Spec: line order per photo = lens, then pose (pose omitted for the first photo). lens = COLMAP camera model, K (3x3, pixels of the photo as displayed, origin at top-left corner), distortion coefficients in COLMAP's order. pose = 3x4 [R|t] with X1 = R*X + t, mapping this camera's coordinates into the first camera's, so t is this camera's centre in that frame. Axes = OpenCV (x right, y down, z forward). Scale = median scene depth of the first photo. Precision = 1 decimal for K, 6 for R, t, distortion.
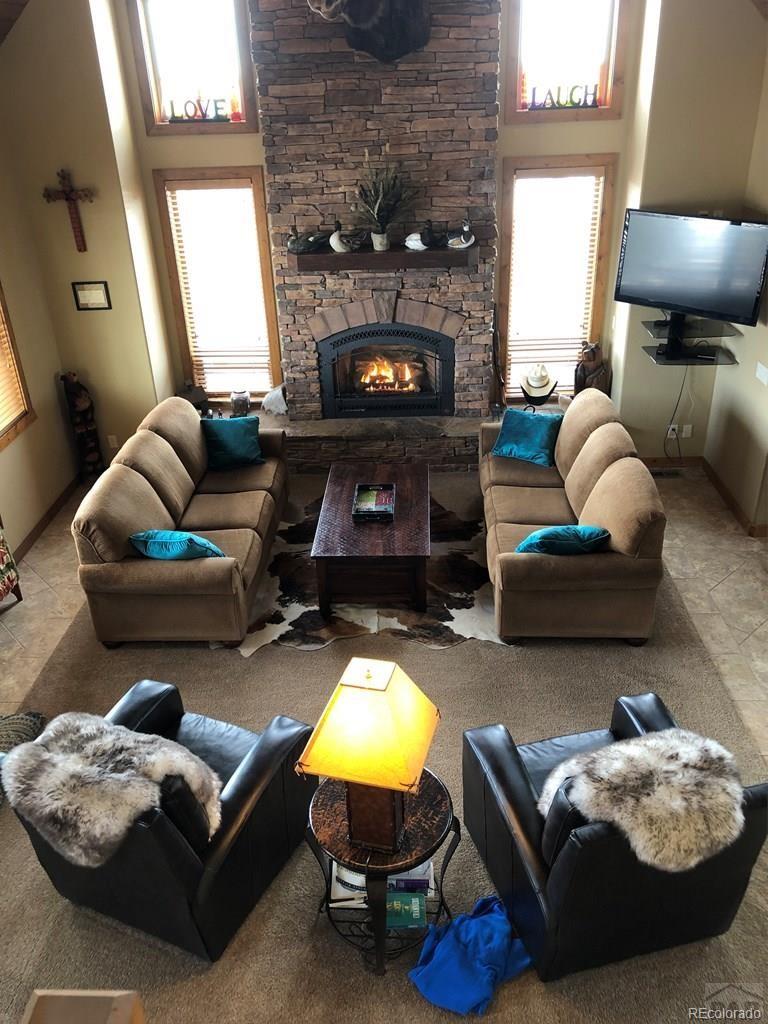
lens RADIAL K [[805.9, 0, 384.0], [0, 805.9, 512.0], [0, 0, 1]] dist [-0.001531, -0.045829]
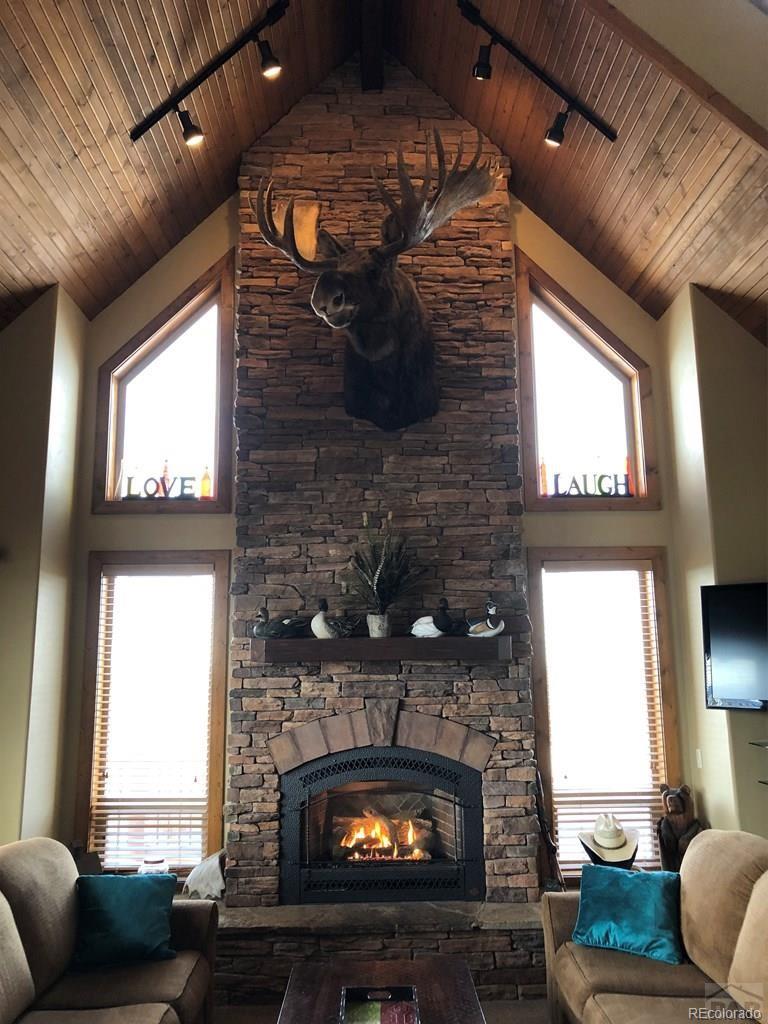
lens RADIAL K [[832.5, 0, 382.9], [0, 832.5, 497.2], [0, 0, 1]] dist [0.059918, -0.062800]
pose [[0.998569, 0.032655, 0.042361, -0.036908], [0.001457, 0.775101, -0.631836, 0.059571], [-0.053466, 0.630993, 0.773944, 0.319071]]
